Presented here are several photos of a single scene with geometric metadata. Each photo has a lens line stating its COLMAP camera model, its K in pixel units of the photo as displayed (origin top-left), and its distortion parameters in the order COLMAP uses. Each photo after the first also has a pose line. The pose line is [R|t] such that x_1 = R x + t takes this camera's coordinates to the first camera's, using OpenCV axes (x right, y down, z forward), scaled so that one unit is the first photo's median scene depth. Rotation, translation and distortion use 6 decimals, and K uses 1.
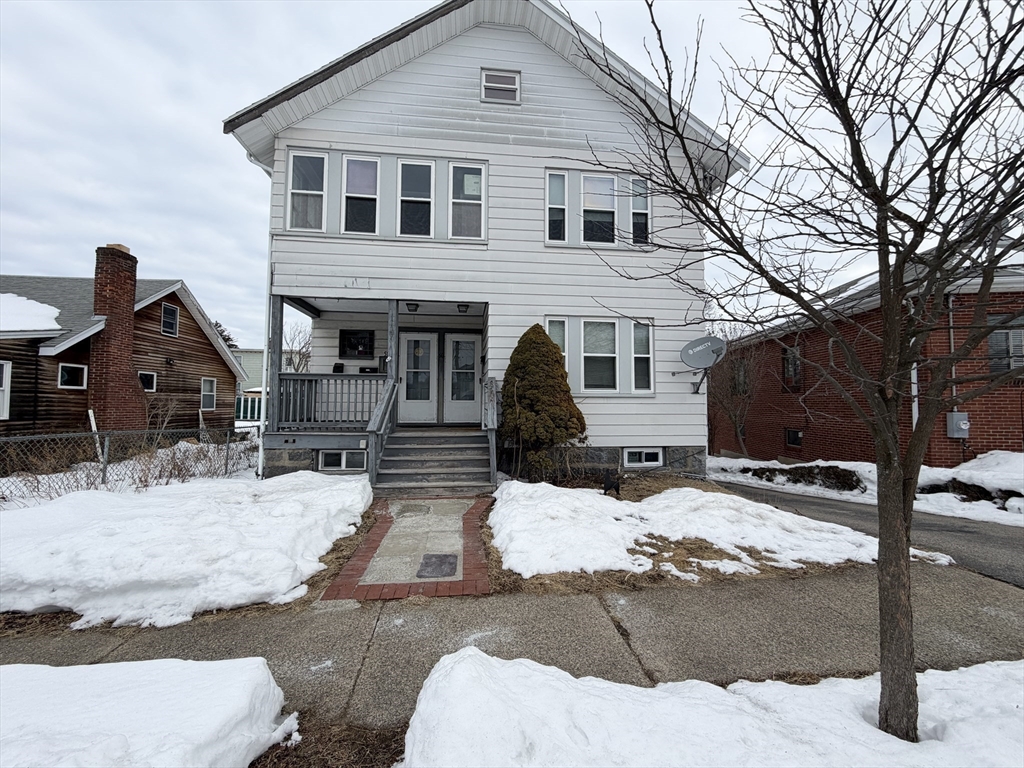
lens RADIAL K [[407.6, 0, 513.4], [0, 407.6, 384.6], [0, 0, 1]] dist [-0.000020, -0.000411]
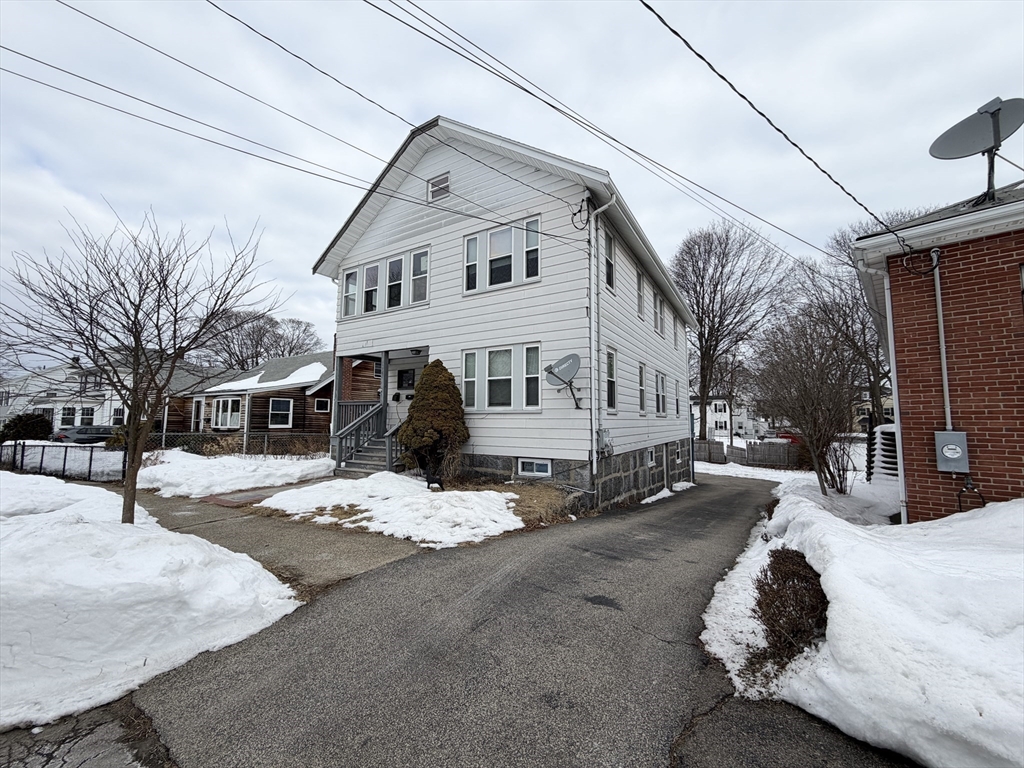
lens RADIAL K [[407.6, 0, 515.2], [0, 407.6, 384.8], [0, 0, 1]] dist [-0.000020, -0.000411]
pose [[0.788537, -0.054134, -0.612600, 0.974726], [0.027179, 0.998213, -0.053225, 0.011720], [0.614386, 0.025320, 0.788599, 0.091294]]
